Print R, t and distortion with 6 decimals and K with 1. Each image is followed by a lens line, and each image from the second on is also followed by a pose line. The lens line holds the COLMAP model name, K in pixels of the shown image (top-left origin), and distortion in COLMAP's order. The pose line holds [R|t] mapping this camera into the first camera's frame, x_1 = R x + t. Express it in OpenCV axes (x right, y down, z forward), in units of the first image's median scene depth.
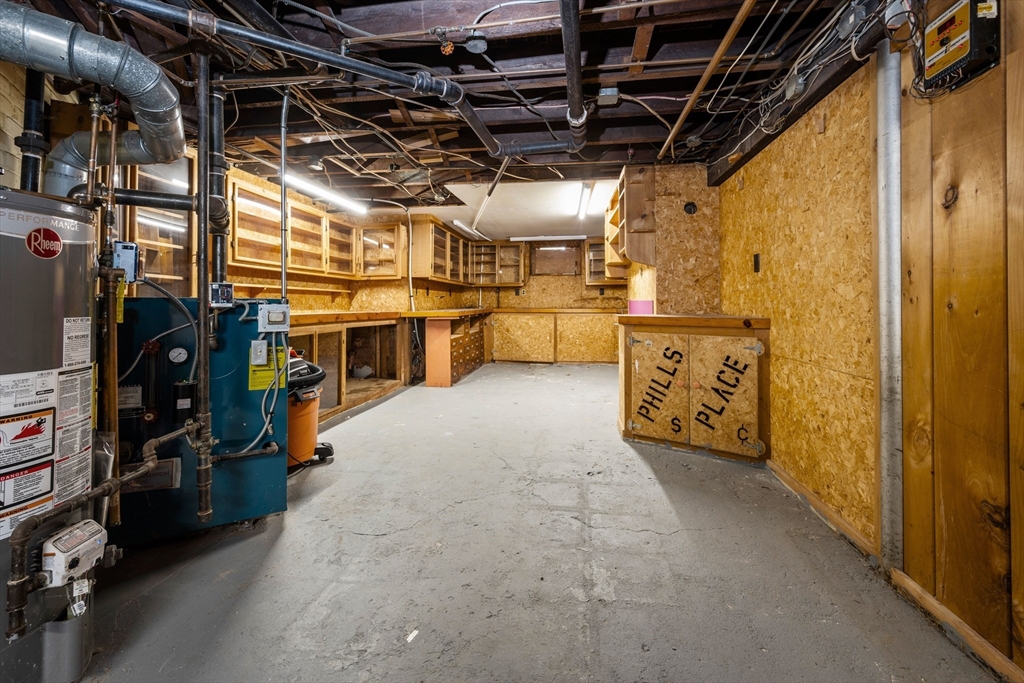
lens RADIAL K [[419.8, 0, 519.4], [0, 419.8, 303.5], [0, 0, 1]] dist [-0.001070, -0.000107]
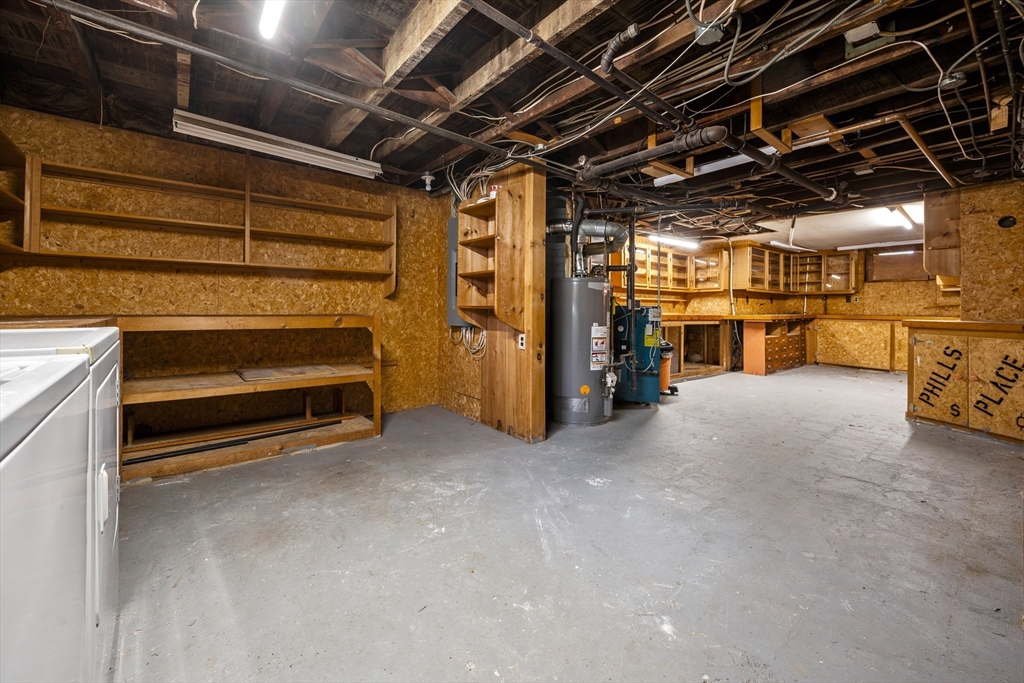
lens RADIAL K [[419.8, 0, 519.4], [0, 419.8, 303.5], [0, 0, 1]] dist [-0.001070, -0.000107]
pose [[0.732139, 0.000146, -0.681155, 0.178661], [-0.009564, 0.999904, -0.010066, 0.001838], [0.681088, 0.013884, 0.732070, -0.493940]]
